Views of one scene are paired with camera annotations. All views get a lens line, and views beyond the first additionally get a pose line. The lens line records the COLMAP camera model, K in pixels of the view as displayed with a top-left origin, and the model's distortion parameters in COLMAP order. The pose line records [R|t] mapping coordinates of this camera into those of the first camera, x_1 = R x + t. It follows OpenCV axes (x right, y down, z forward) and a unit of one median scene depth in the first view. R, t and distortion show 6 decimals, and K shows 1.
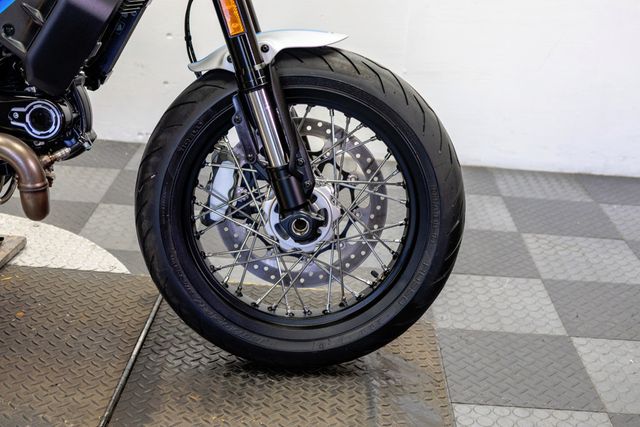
lens RADIAL K [[917.2, 0, 317.7], [0, 917.2, 211.1], [0, 0, 1]] dist [0.024354, 0.000000]
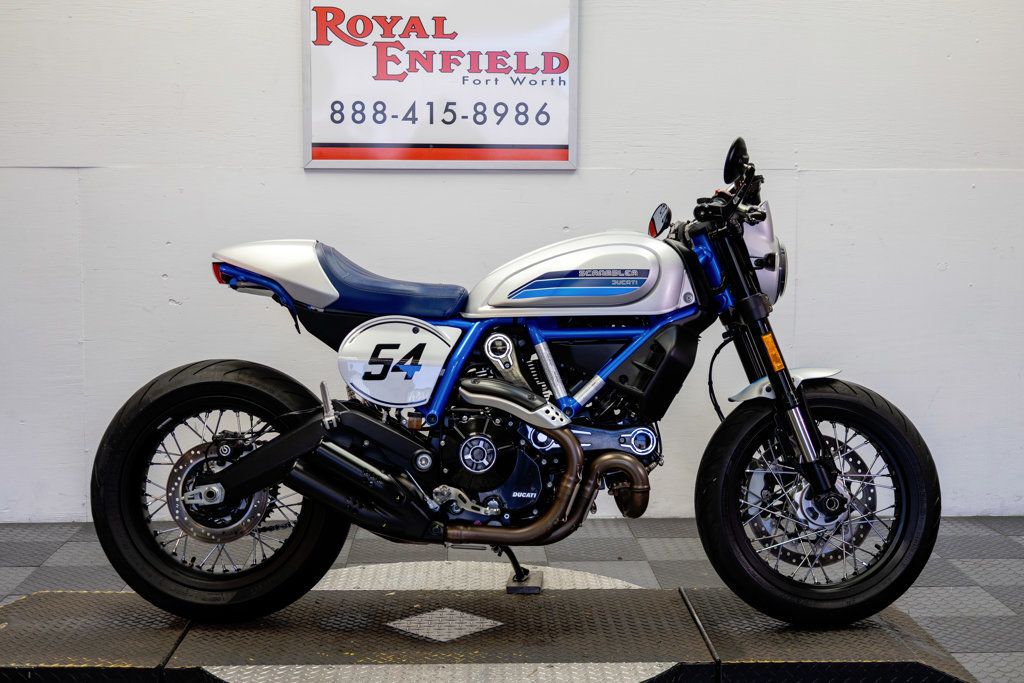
lens RADIAL K [[1467.6, 0, 519.3], [0, 1467.6, 348.7], [0, 0, 1]] dist [0.024354, 0.000000]
pose [[0.995766, -0.073157, 0.055662, -0.571553], [0.085231, 0.961593, -0.260912, 0.316851], [-0.034436, 0.264551, 0.963757, -1.132615]]
